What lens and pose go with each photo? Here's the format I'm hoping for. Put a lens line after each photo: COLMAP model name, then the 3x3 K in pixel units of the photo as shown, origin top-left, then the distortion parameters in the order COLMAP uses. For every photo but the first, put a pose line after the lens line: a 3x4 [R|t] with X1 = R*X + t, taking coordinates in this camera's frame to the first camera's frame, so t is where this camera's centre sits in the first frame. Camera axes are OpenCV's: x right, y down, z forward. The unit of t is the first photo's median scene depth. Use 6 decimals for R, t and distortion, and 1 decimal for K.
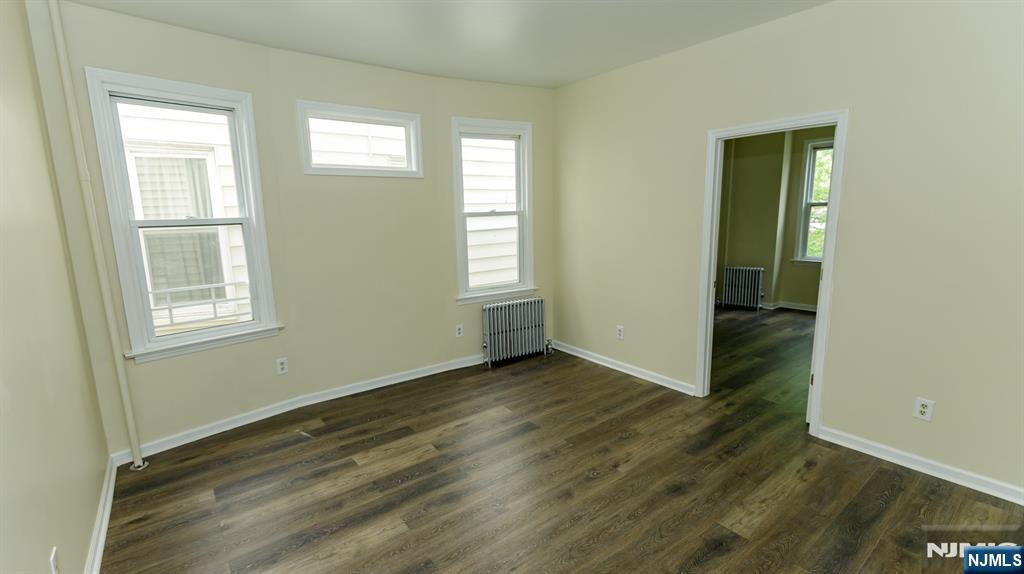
lens RADIAL K [[447.3, 0, 512.0], [0, 447.3, 287.0], [0, 0, 1]] dist [0.001193, -0.000013]
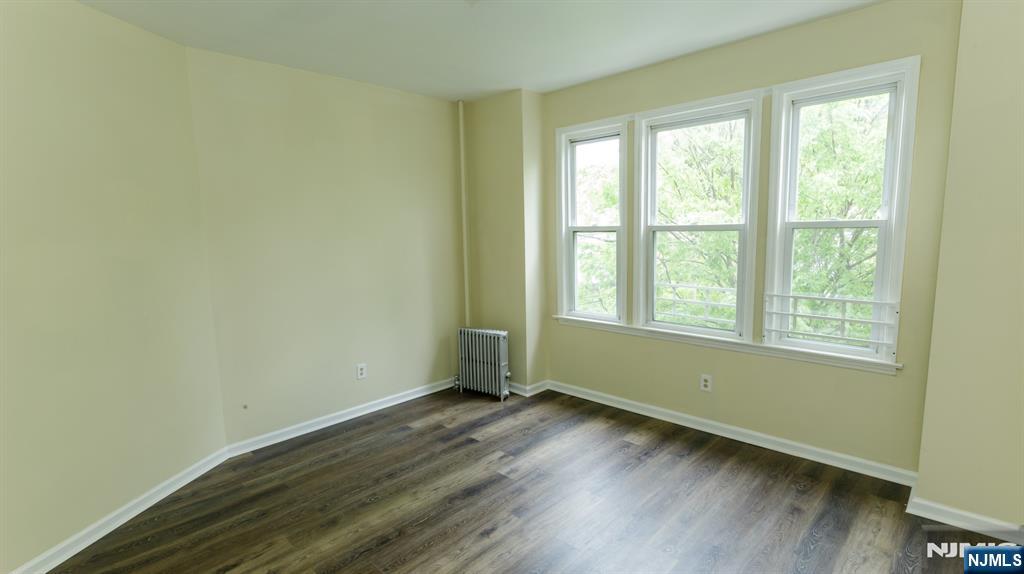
lens RADIAL K [[482.1, 0, 512.0], [0, 482.1, 287.0], [0, 0, 1]] dist [-0.001490, -0.000048]
pose [[0.989559, -0.022208, 0.142406, 0.471533], [0.030063, 0.998129, -0.053250, -0.067786], [-0.140957, 0.056975, 0.988375, 0.335108]]
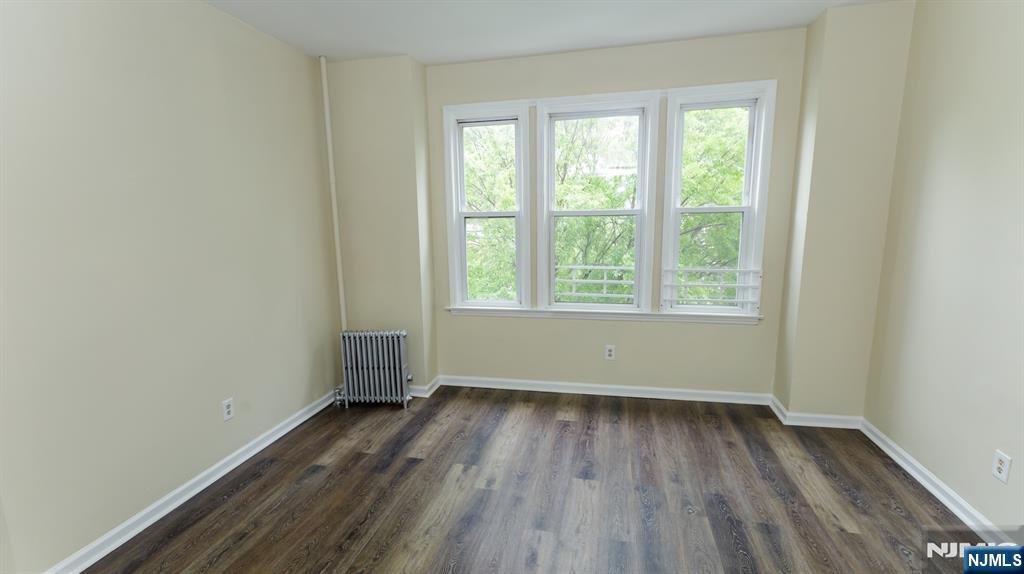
lens RADIAL K [[447.3, 0, 512.0], [0, 447.3, 287.0], [0, 0, 1]] dist [0.001193, -0.000013]
pose [[0.772854, -0.097517, 0.627047, 0.321007], [0.115937, 0.993189, 0.011563, -0.085278], [-0.623904, 0.063761, 0.778896, 0.481772]]
